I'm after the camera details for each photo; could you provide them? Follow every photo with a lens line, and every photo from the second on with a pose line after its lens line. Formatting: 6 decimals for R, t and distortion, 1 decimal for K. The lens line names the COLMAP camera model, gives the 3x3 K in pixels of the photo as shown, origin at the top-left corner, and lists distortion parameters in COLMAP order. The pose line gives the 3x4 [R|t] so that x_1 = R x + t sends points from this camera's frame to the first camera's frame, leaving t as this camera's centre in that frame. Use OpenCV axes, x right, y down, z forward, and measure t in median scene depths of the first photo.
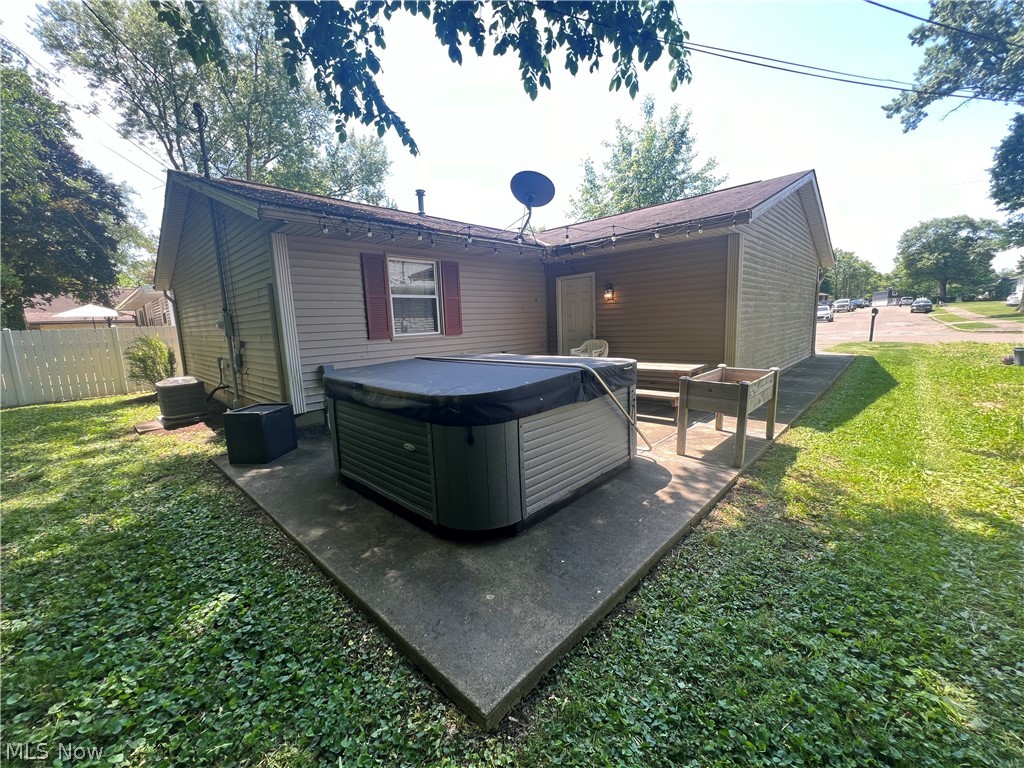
lens RADIAL K [[408.8, 0, 508.8], [0, 408.8, 382.1], [0, 0, 1]] dist [-0.001417, 0.000725]
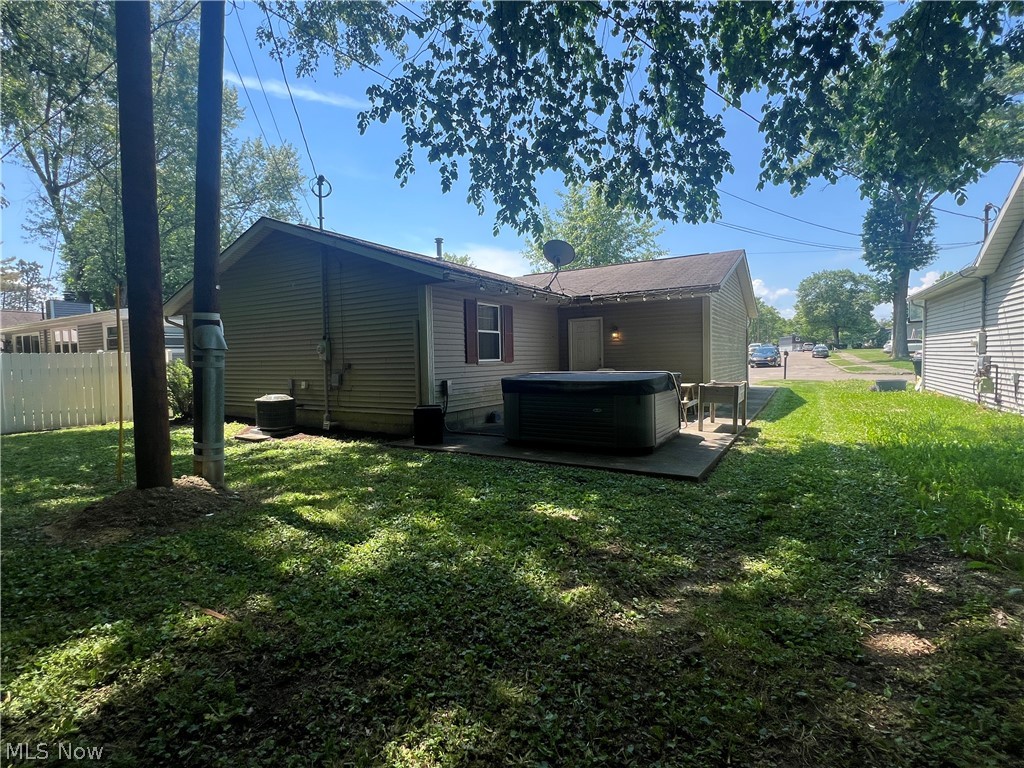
lens RADIAL K [[485.4, 0, 514.3], [0, 485.4, 380.8], [0, 0, 1]] dist [0.001511, -0.000164]
pose [[0.975697, 0.008325, 0.218968, -0.194315], [0.014932, 0.994429, -0.104342, 0.043390], [-0.218617, 0.105076, 0.970137, -0.199679]]
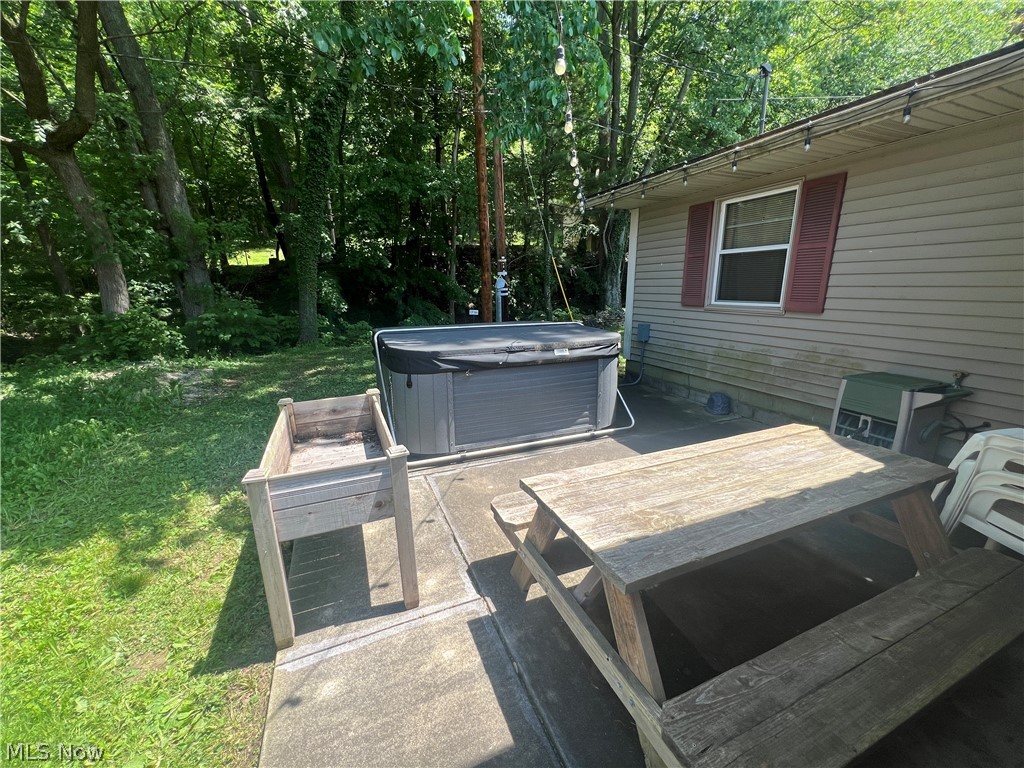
lens RADIAL K [[408.8, 0, 512.9], [0, 408.8, 384.9], [0, 0, 1]] dist [-0.001417, 0.000725]
pose [[-0.390978, 0.258475, -0.883361, 0.240541], [-0.111204, 0.939461, 0.324109, -0.069582], [0.913657, 0.224952, -0.338565, 0.367195]]
